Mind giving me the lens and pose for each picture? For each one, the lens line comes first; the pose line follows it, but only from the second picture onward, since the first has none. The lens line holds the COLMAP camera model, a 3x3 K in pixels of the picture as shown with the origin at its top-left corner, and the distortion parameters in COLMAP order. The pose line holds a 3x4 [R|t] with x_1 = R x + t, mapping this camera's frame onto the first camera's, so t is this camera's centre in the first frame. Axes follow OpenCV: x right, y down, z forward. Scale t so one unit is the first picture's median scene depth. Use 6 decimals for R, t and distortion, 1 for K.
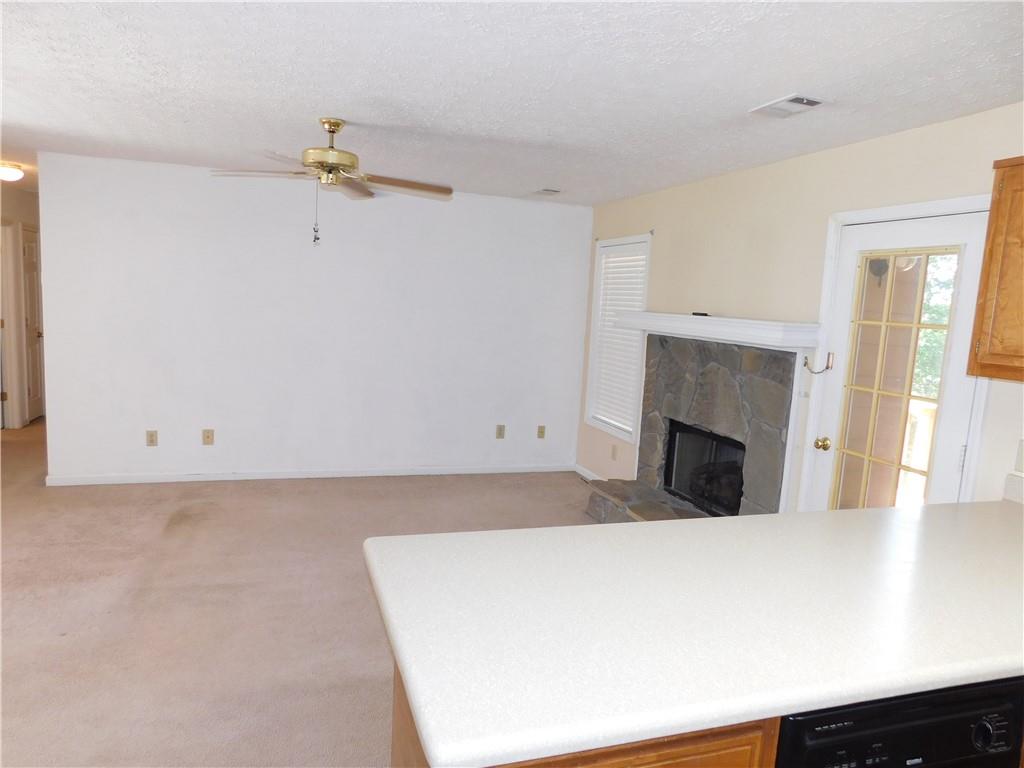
lens RADIAL K [[674.4, 0, 512.0], [0, 674.4, 384.0], [0, 0, 1]] dist [-0.080152, 0.073870]
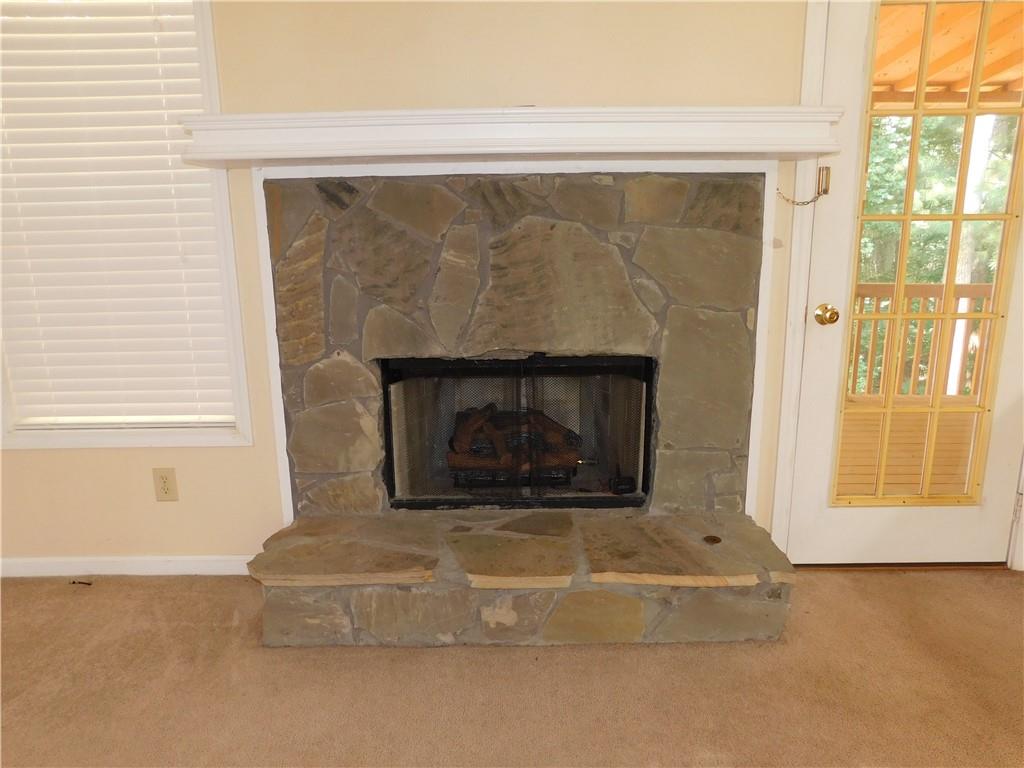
lens RADIAL K [[674.4, 0, 512.0], [0, 674.4, 384.0], [0, 0, 1]] dist [-0.080152, 0.073870]
pose [[0.325834, -0.258722, 0.909338, -0.174812], [0.146561, 0.964023, 0.221765, -0.024048], [-0.933998, 0.061014, 0.352030, 0.809417]]
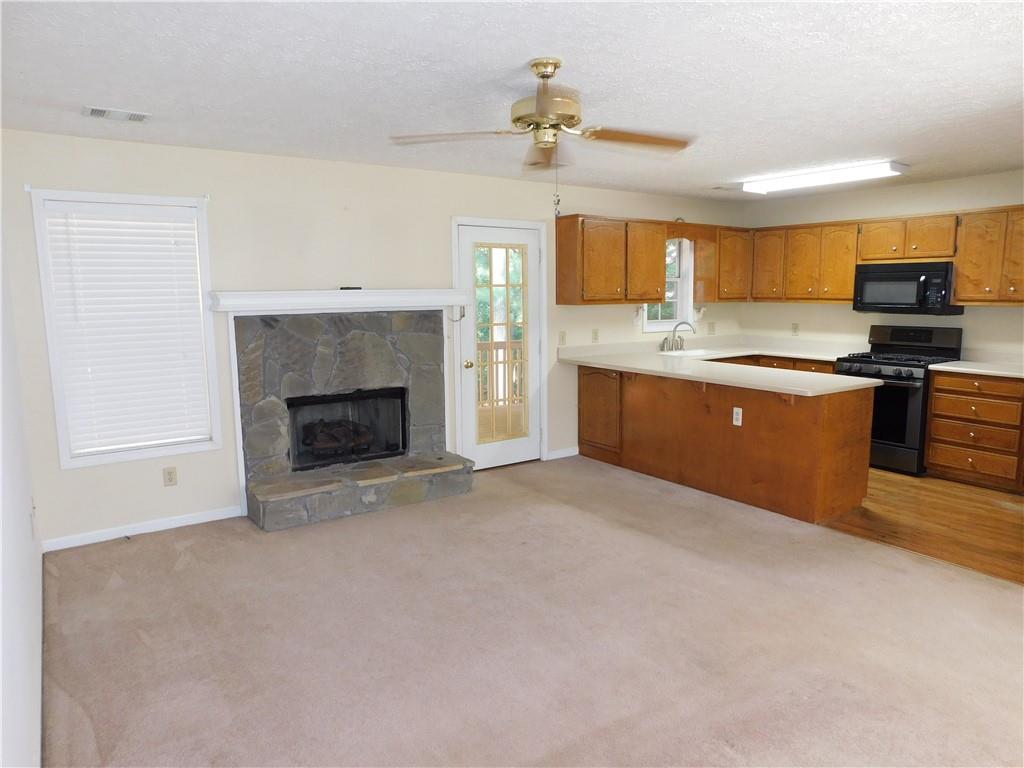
lens RADIAL K [[674.4, 0, 512.0], [0, 674.4, 384.0], [0, 0, 1]] dist [-0.080152, 0.073870]
pose [[-0.276219, -0.188021, 0.942524, -0.822864], [0.109534, 0.968129, 0.225229, -0.163347], [-0.954833, 0.165451, -0.246821, 0.994249]]
